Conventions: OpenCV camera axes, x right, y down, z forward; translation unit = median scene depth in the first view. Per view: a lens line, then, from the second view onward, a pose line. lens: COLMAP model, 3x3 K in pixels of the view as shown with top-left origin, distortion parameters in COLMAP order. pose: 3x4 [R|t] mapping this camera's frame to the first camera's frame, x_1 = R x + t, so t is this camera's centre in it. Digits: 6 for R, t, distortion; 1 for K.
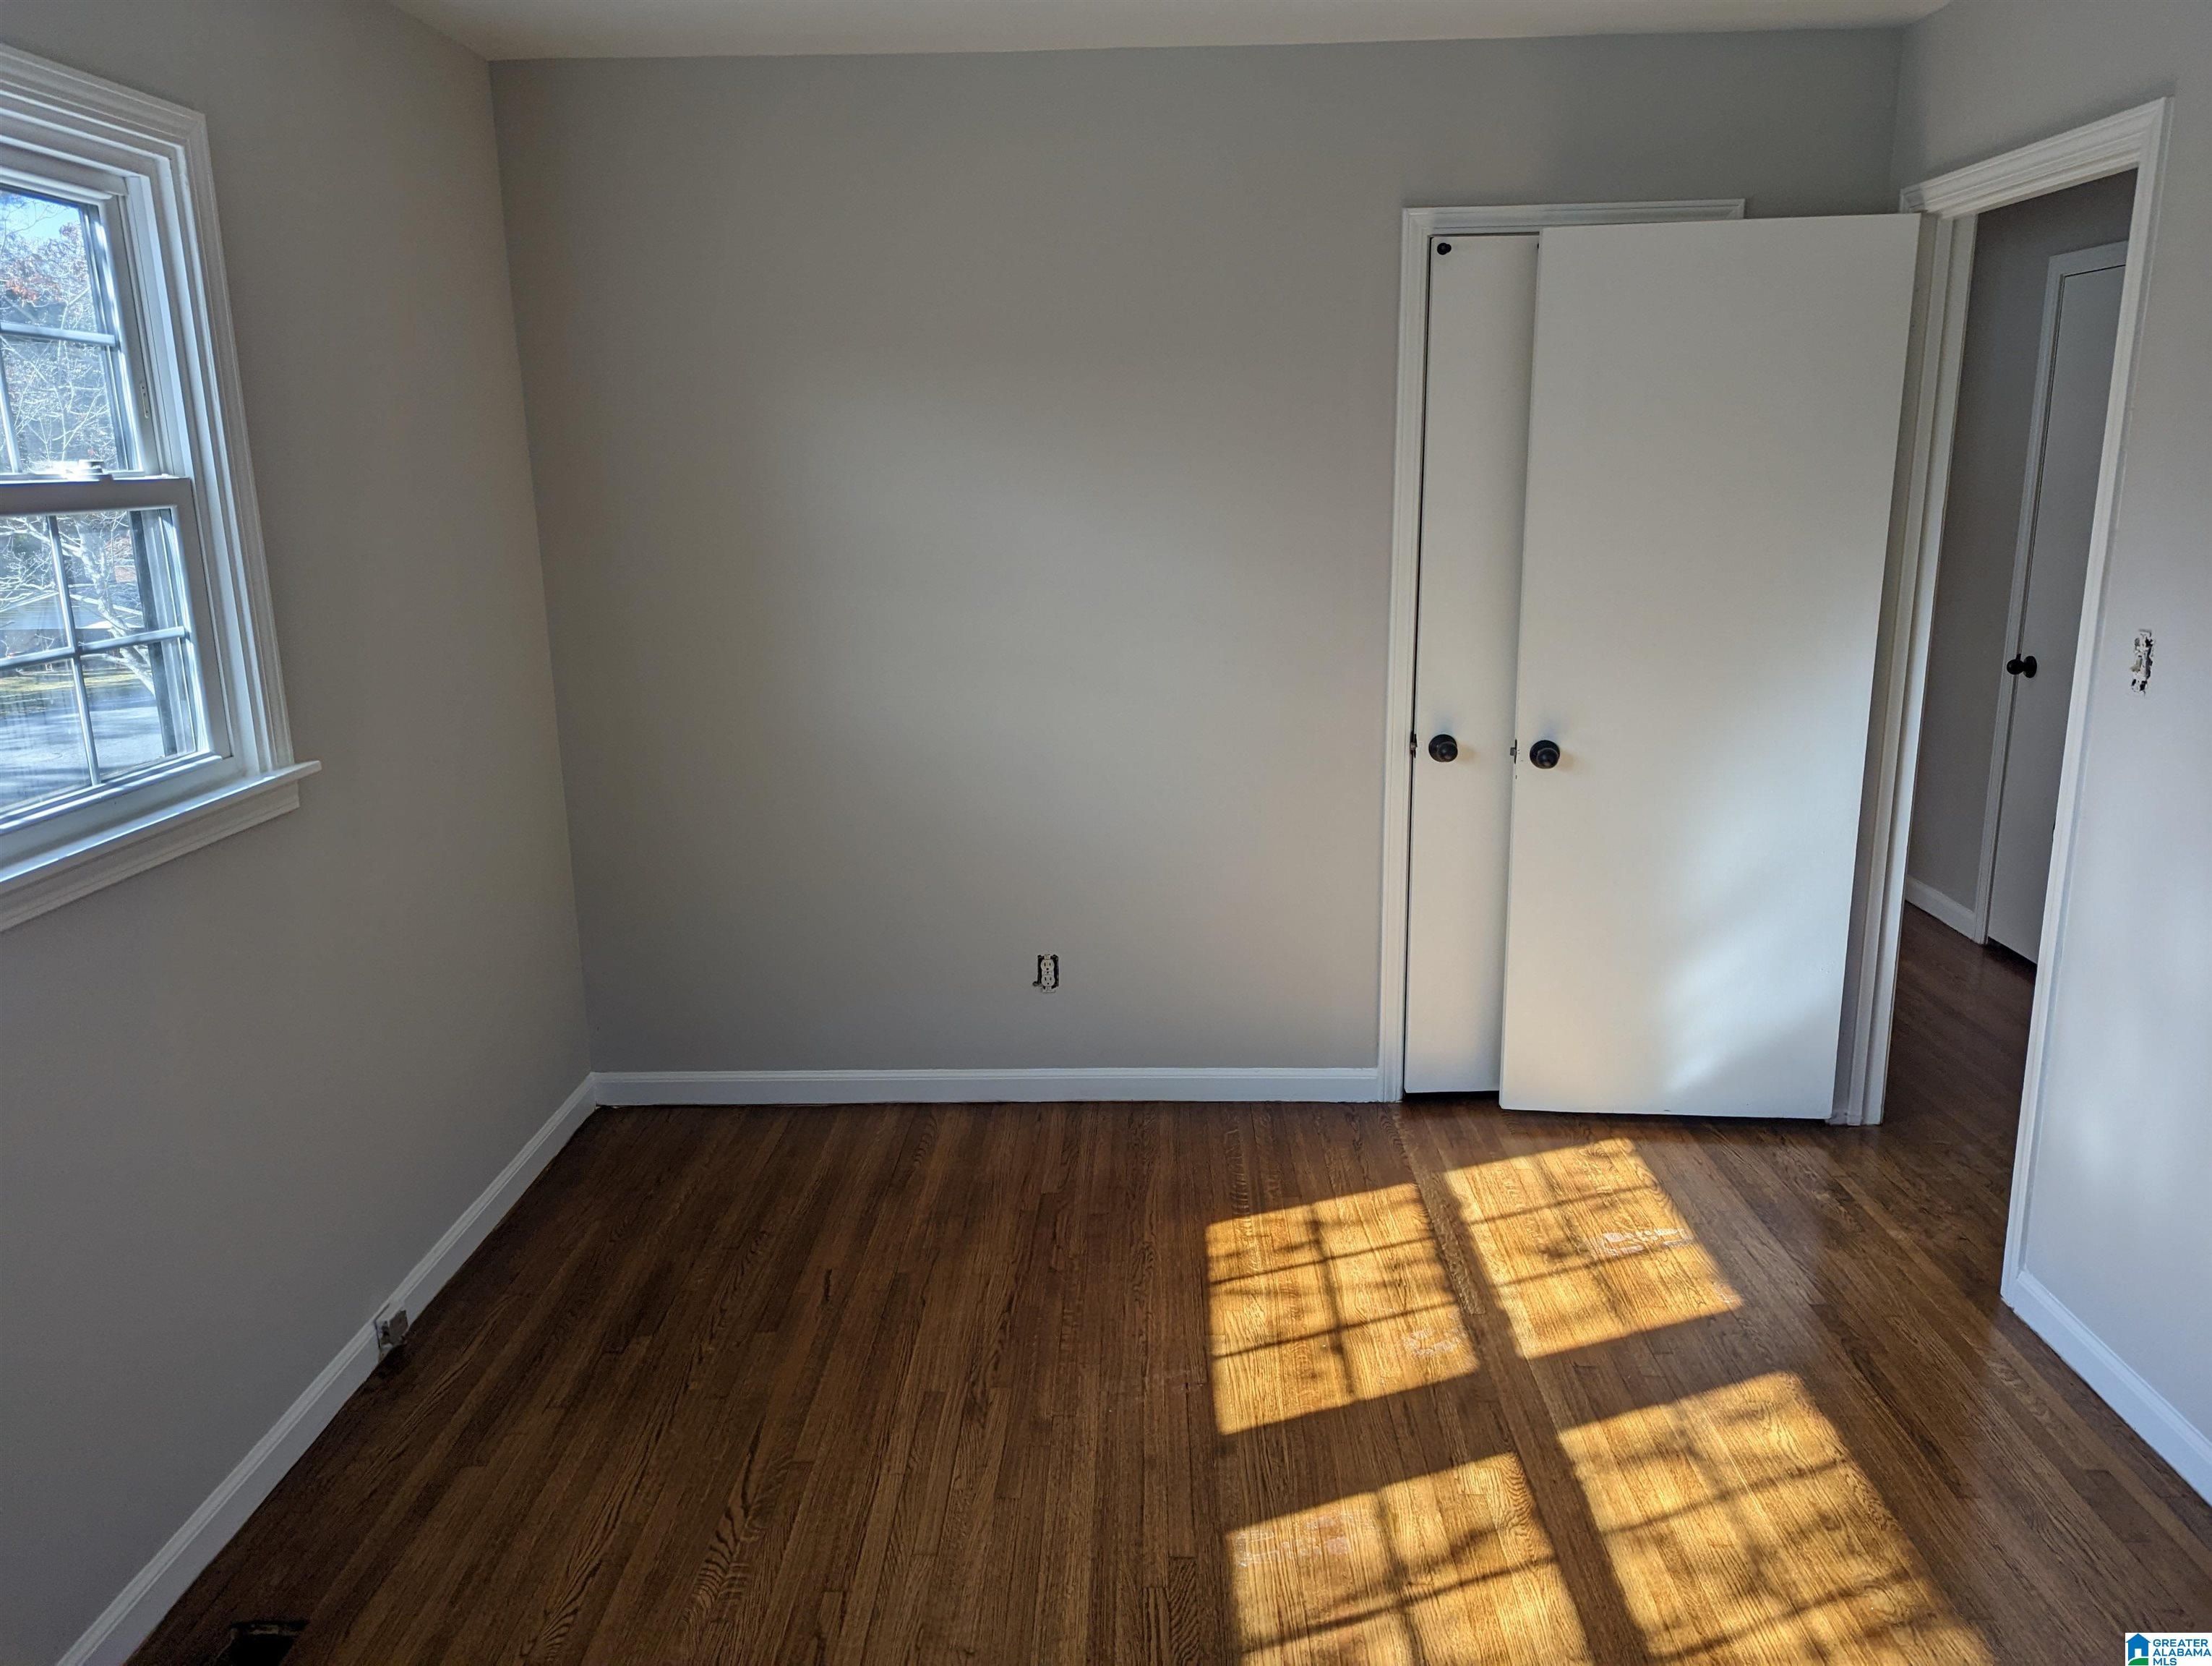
lens RADIAL K [[1556.6, 0, 1120.1], [0, 1556.6, 817.8], [0, 0, 1]] dist [0.075306, -0.065542]
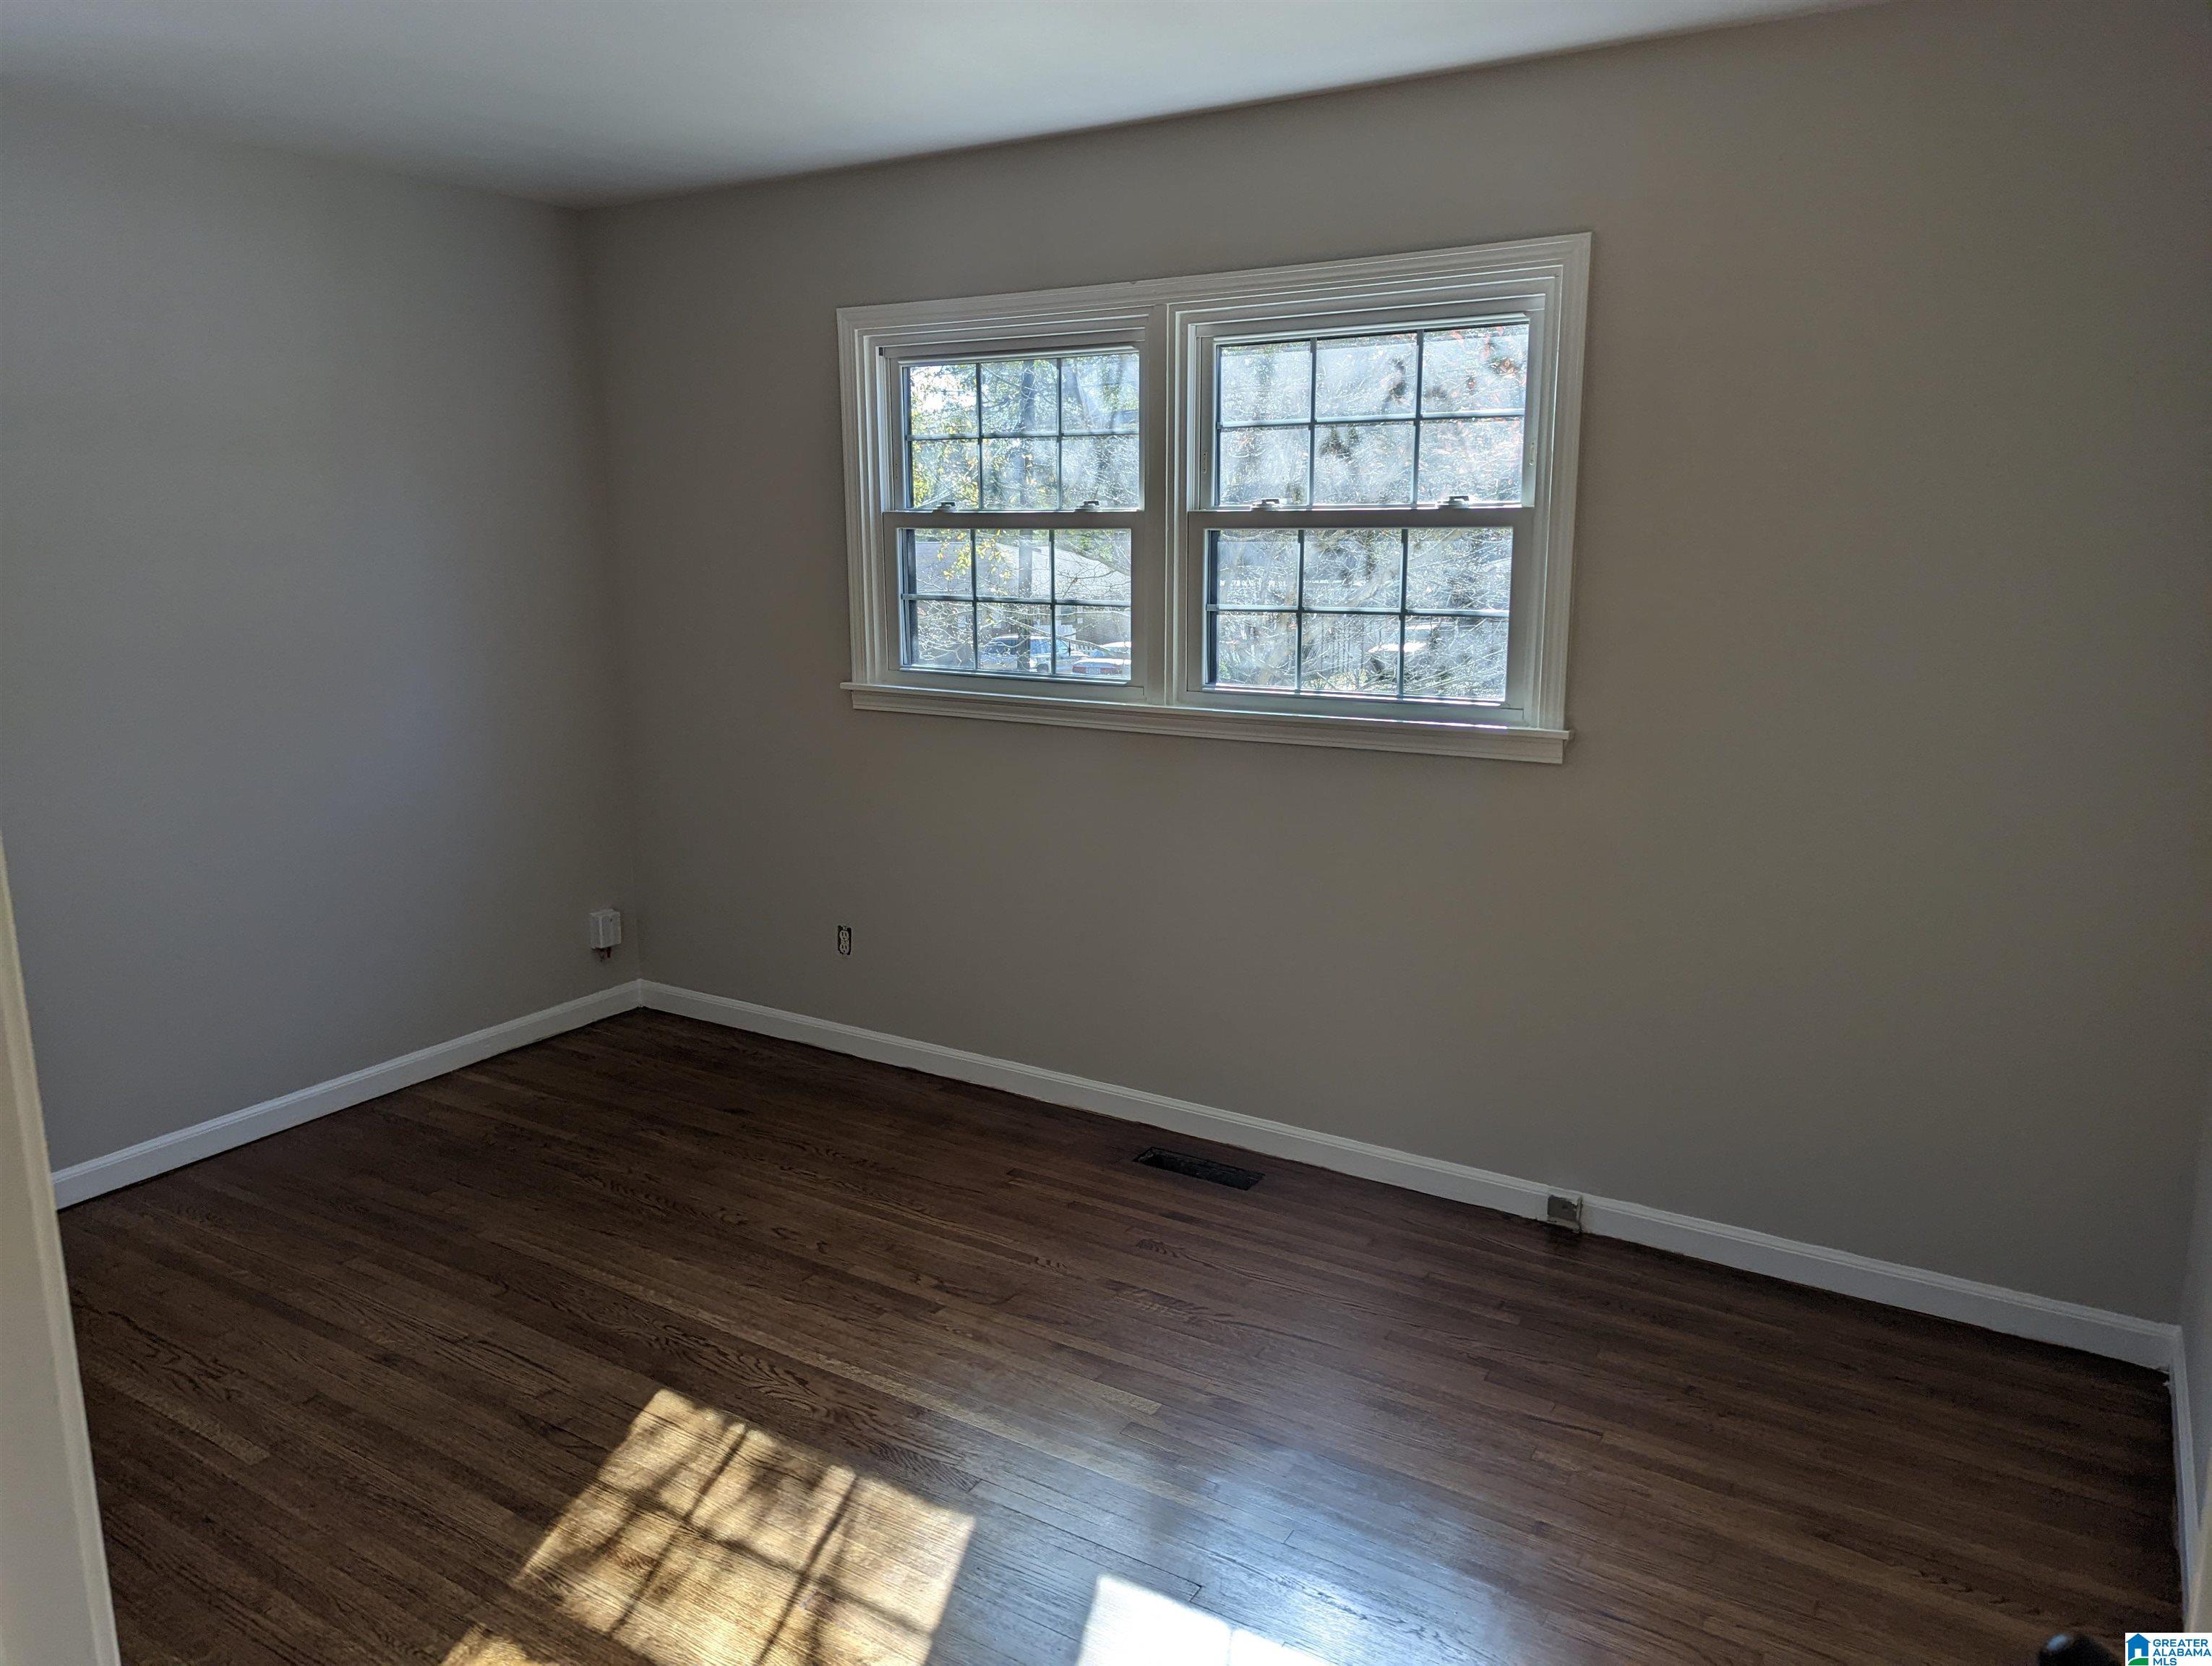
lens RADIAL K [[1556.6, 0, 1120.1], [0, 1556.6, 817.8], [0, 0, 1]] dist [0.075306, -0.065542]
pose [[-0.510702, 0.197295, -0.836814, 0.843640], [-0.180695, 0.926944, 0.328822, -0.364155], [0.840555, 0.319138, -0.437742, 1.446386]]
